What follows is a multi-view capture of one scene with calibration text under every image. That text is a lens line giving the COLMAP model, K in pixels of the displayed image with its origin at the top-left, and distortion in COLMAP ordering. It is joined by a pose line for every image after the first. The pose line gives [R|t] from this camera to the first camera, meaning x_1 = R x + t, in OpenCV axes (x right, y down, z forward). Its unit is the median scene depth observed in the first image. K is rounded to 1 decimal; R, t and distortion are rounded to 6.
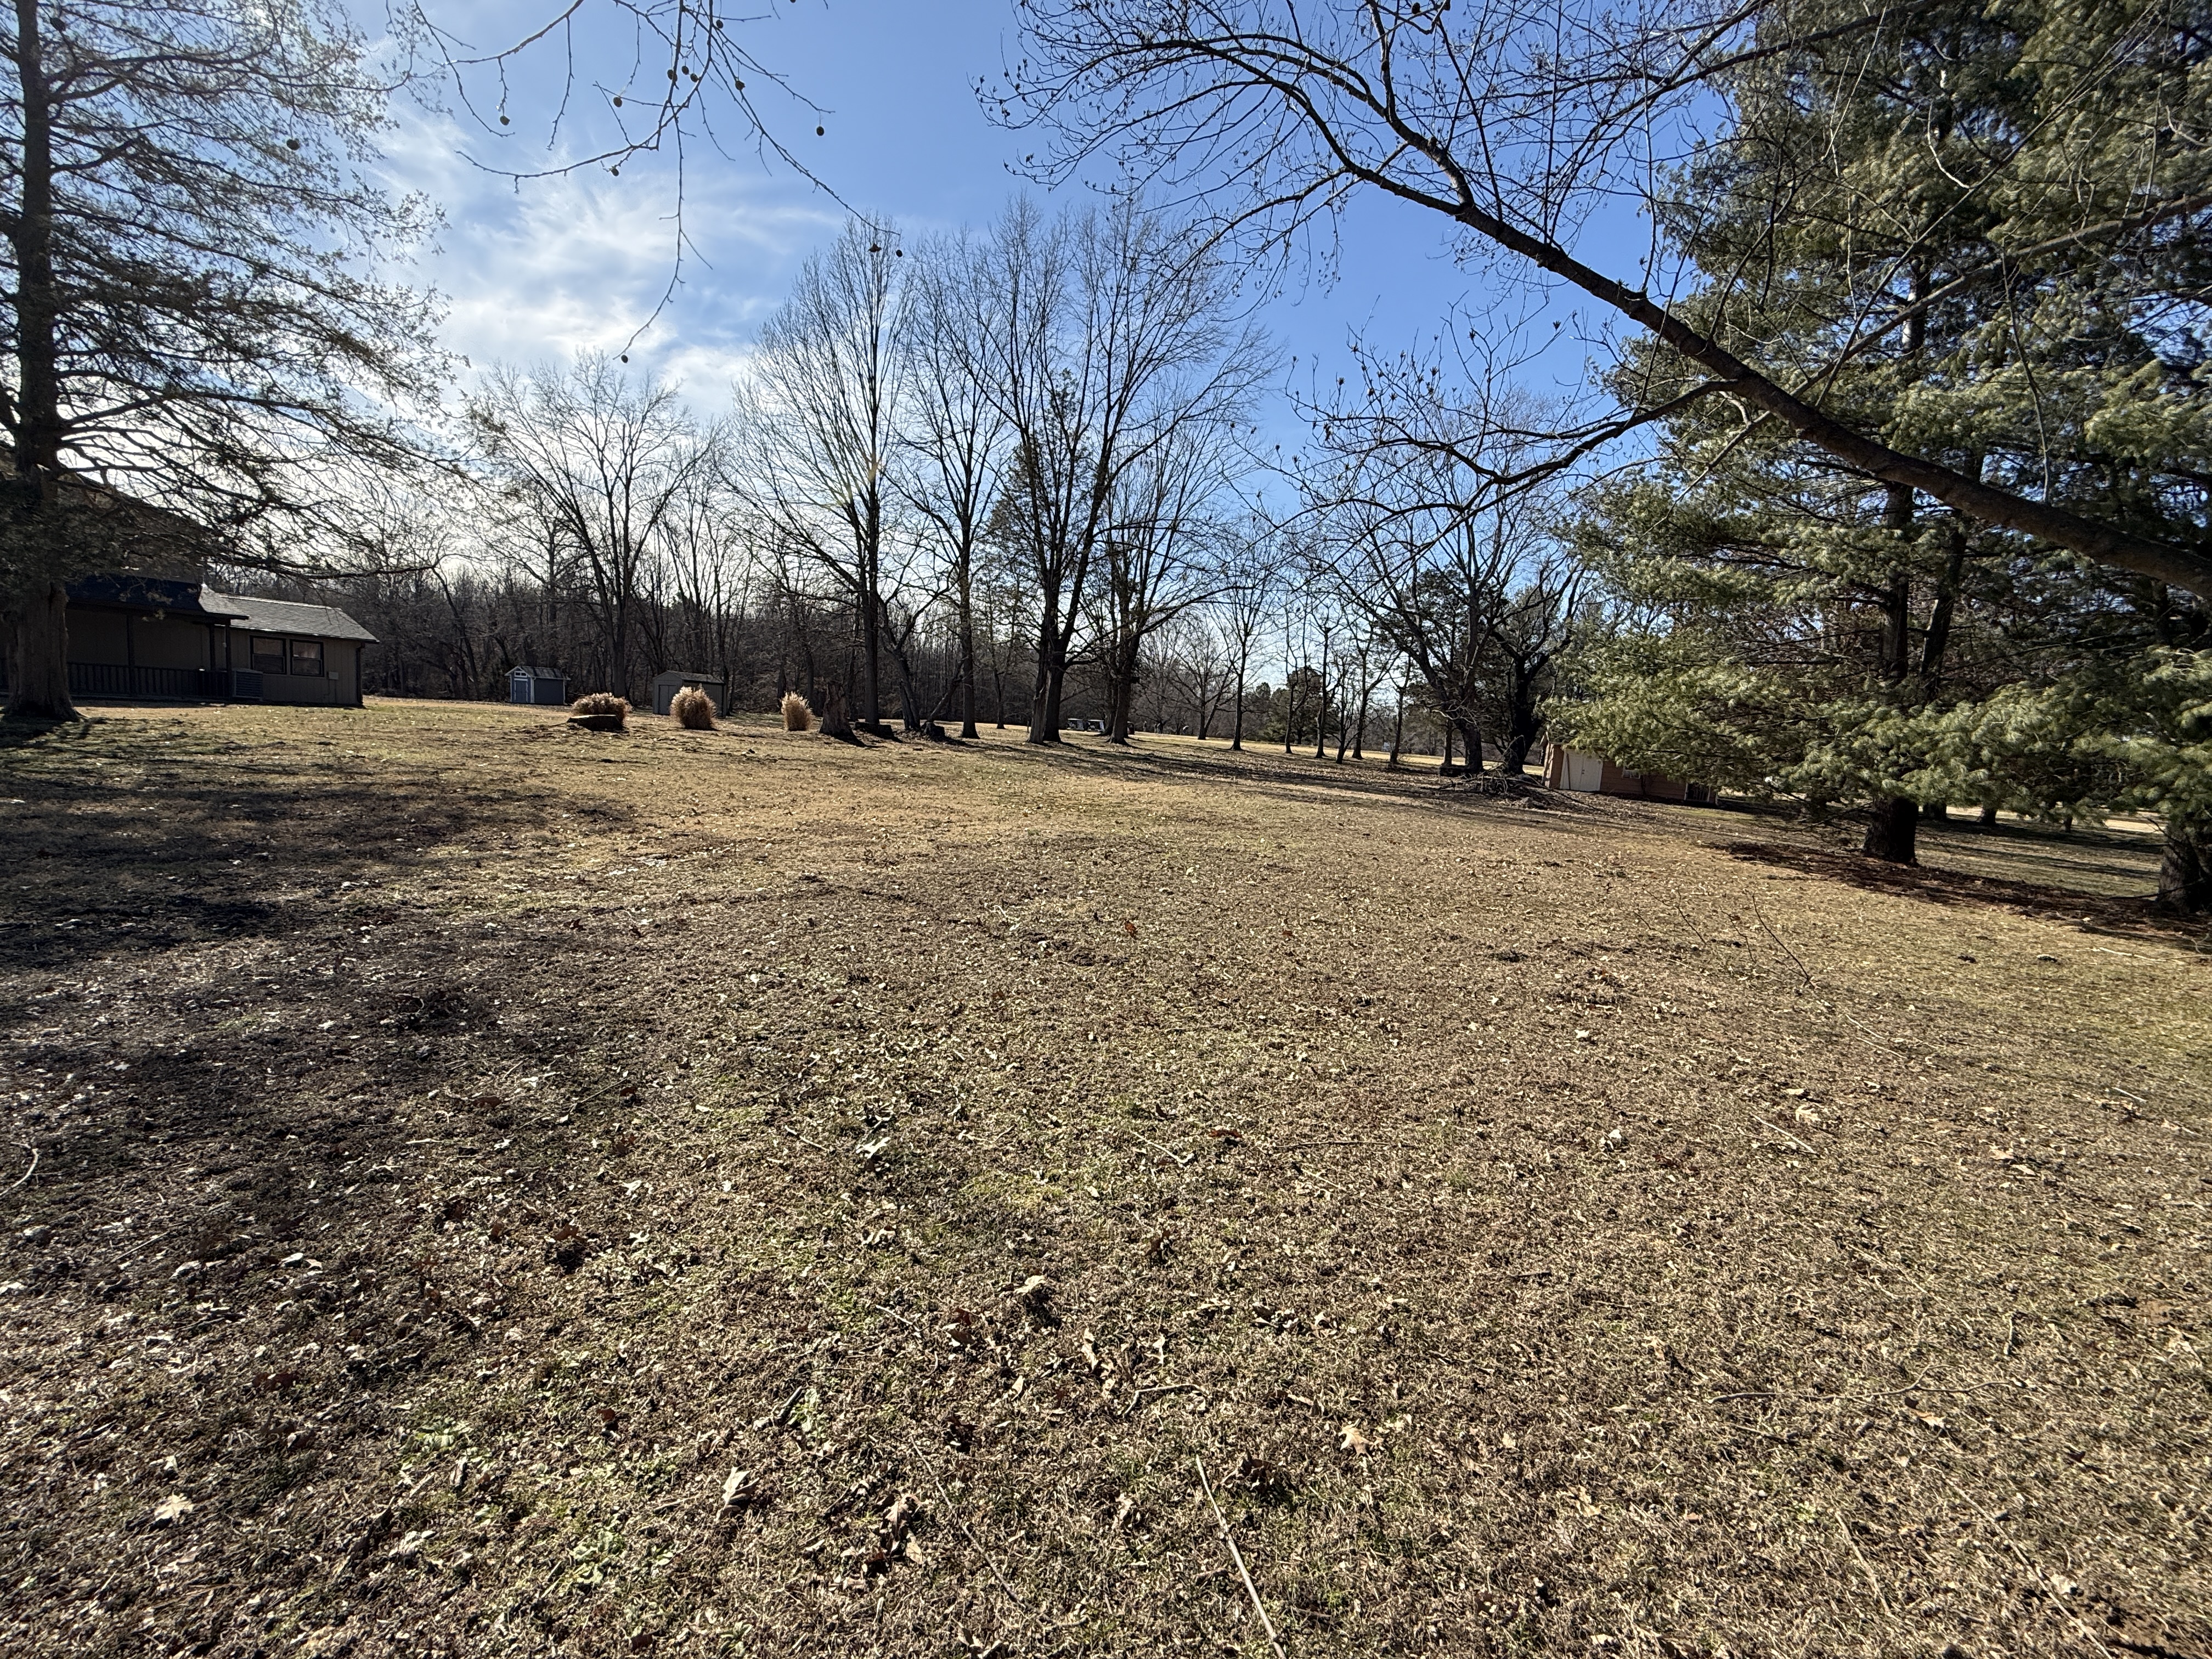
lens RADIAL K [[909.2, 0, 1106.0], [0, 909.2, 829.5], [0, 0, 1]] dist [0.000087, -0.000017]
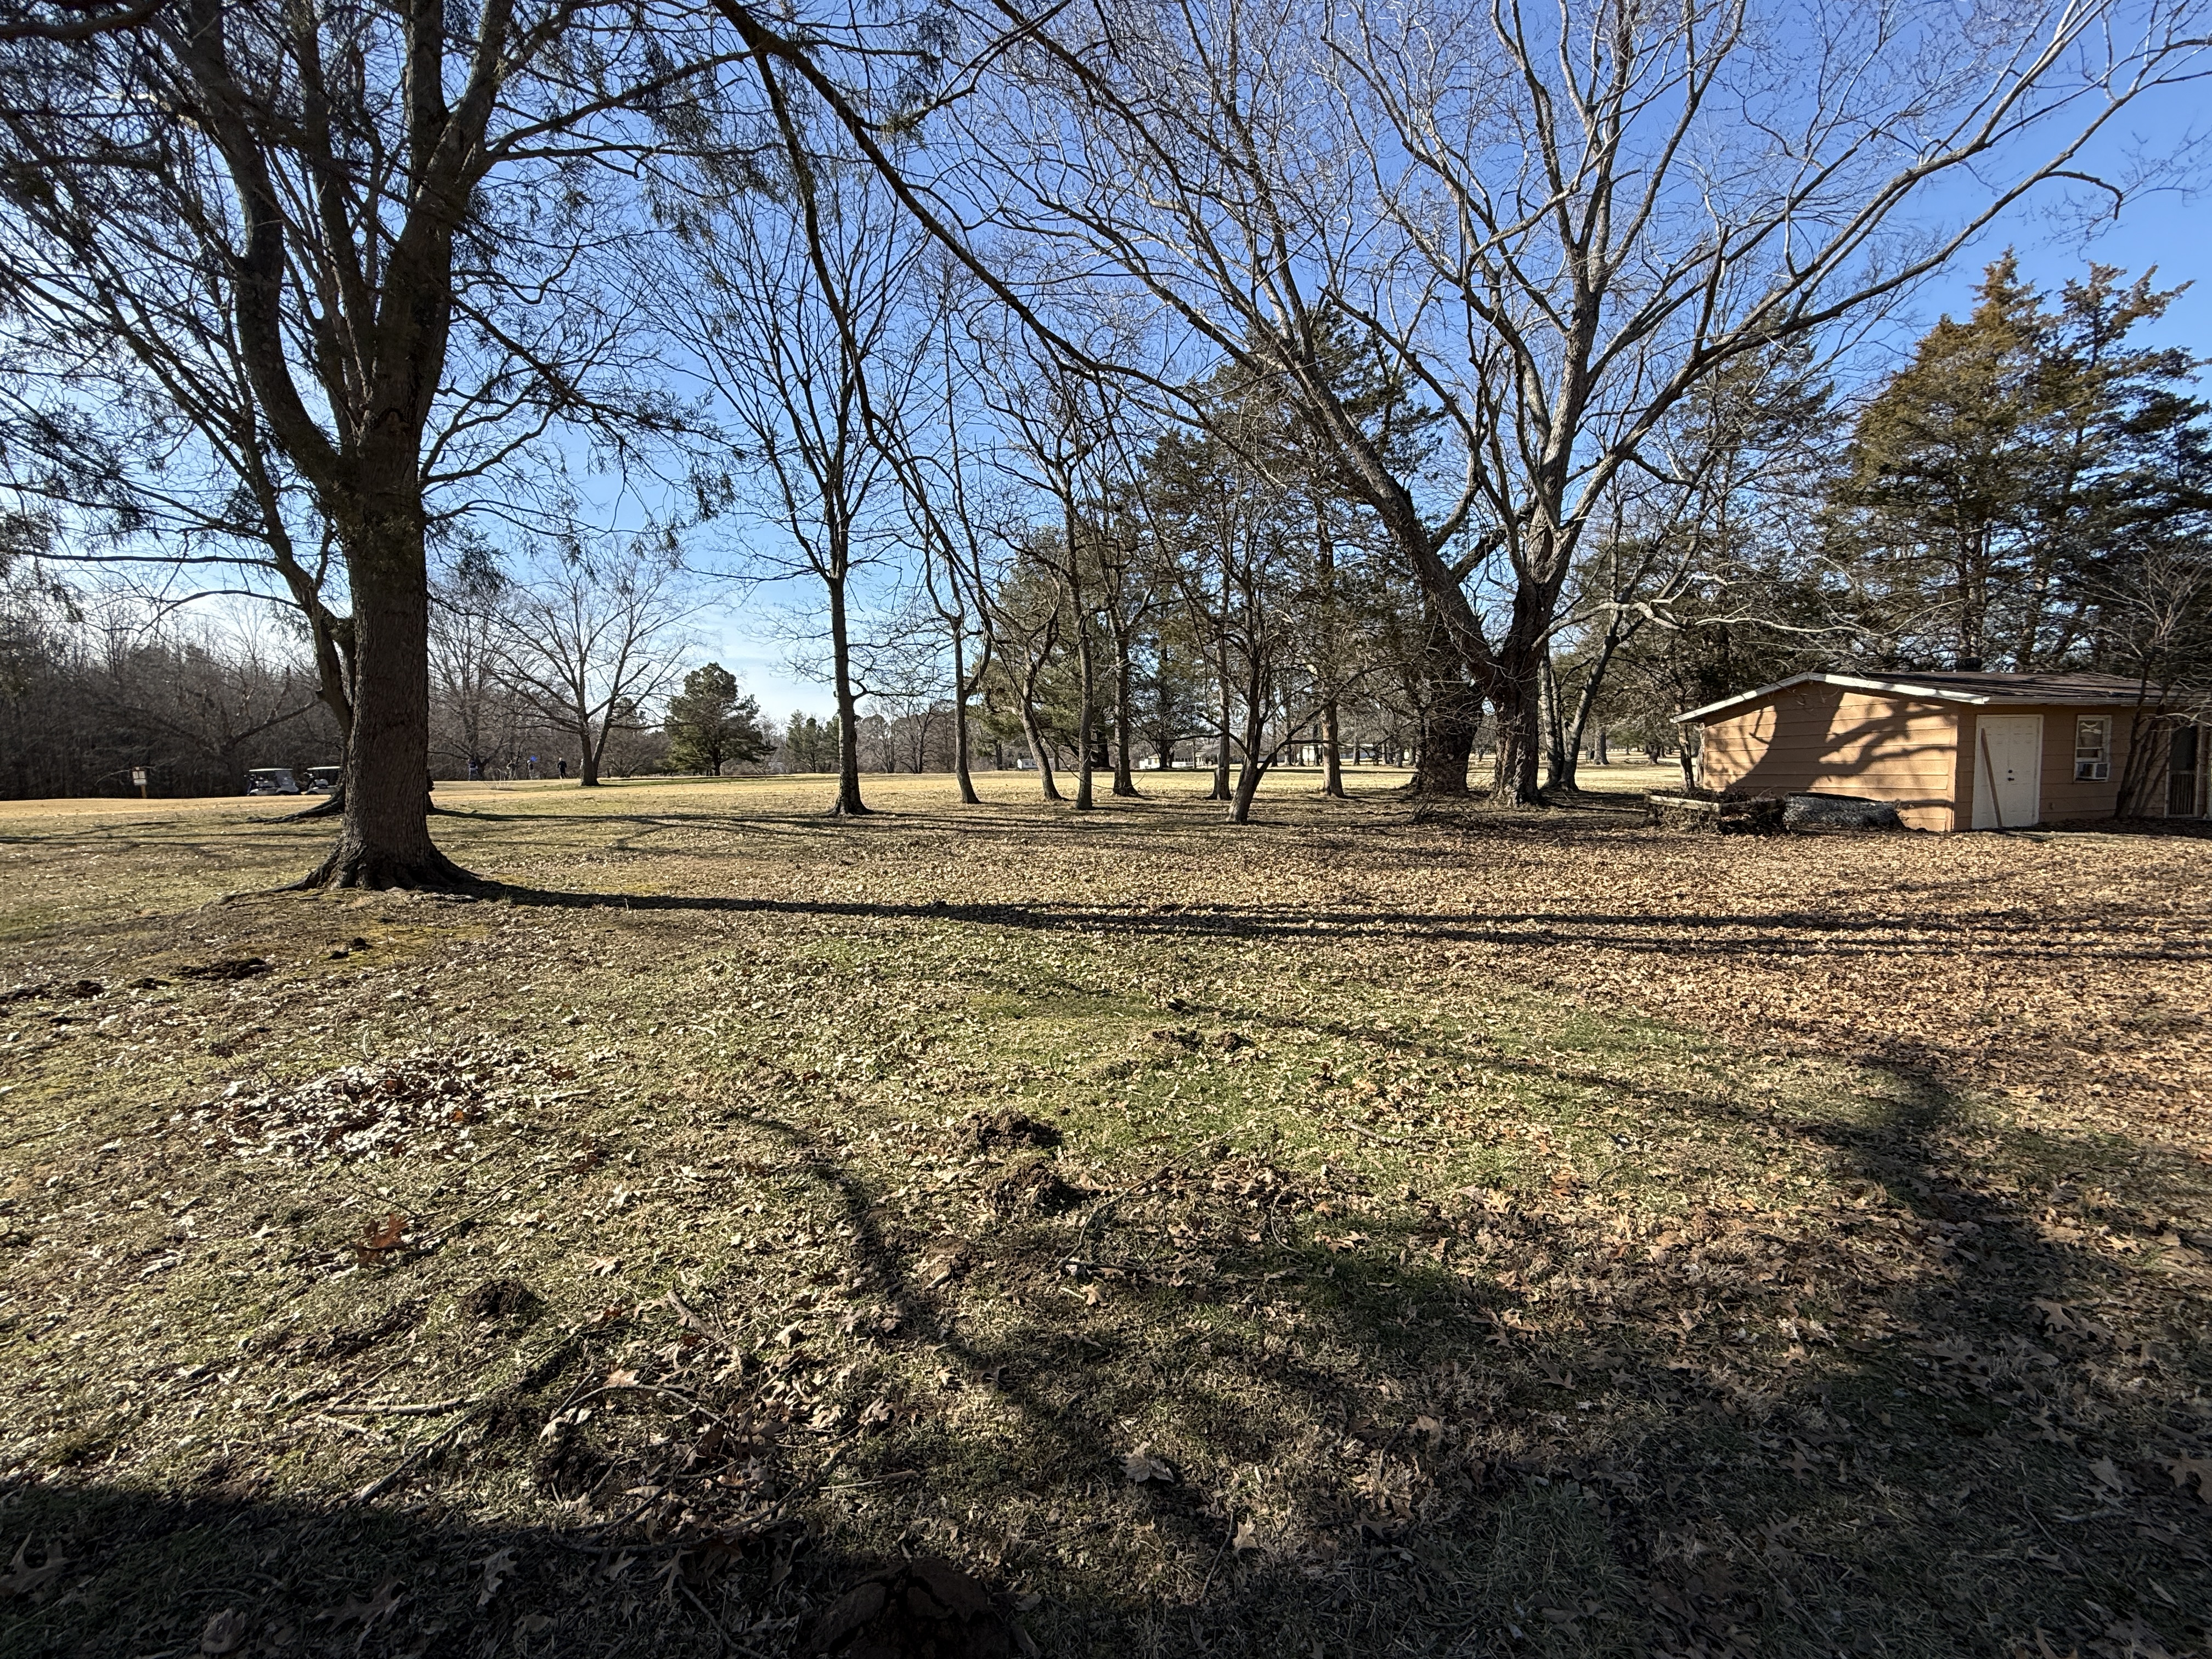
lens RADIAL K [[909.2, 0, 1106.0], [0, 909.2, 829.5], [0, 0, 1]] dist [0.000087, -0.000017]
pose [[0.776069, -0.136310, 0.615741, 0.011917], [0.147139, 0.988552, 0.033390, -0.079542], [-0.613244, 0.064687, 0.787241, 0.699403]]
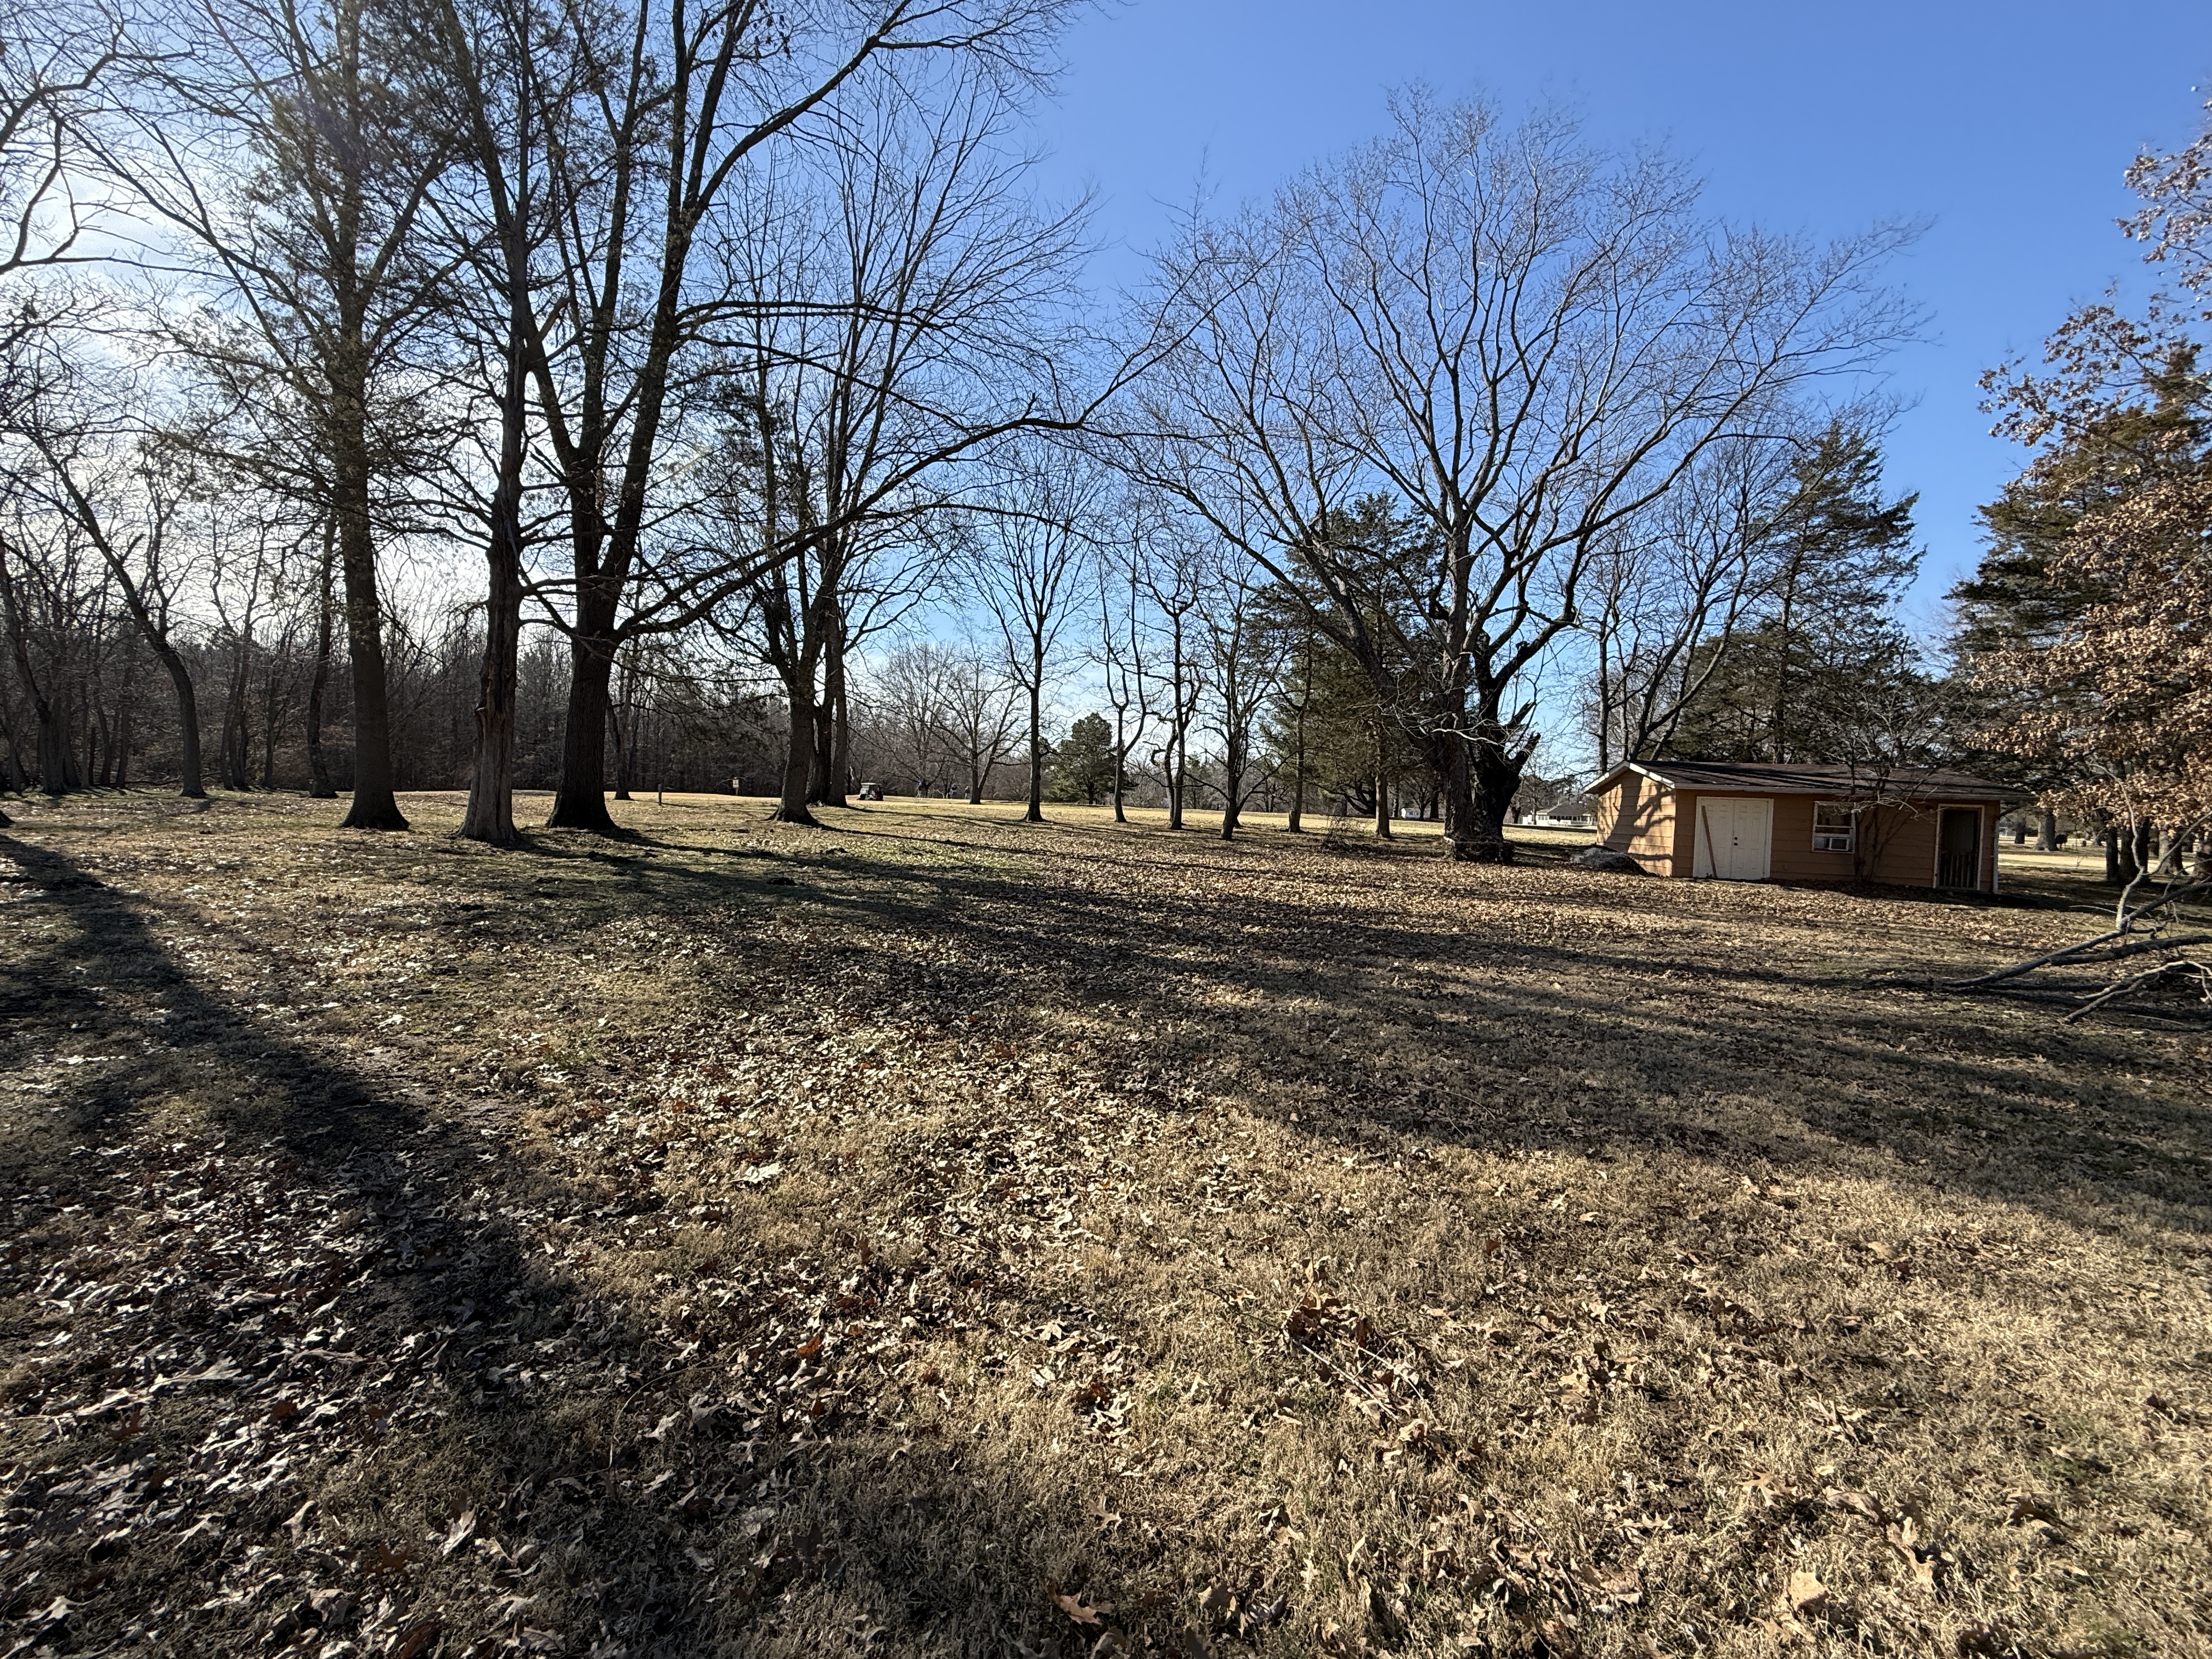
lens RADIAL K [[909.2, 0, 1106.0], [0, 909.2, 829.5], [0, 0, 1]] dist [0.000087, -0.000017]
pose [[0.969359, -0.047222, 0.241067, 0.050664], [0.063538, 0.996152, -0.060362, -0.045529], [-0.237289, 0.073829, 0.968629, 0.447411]]
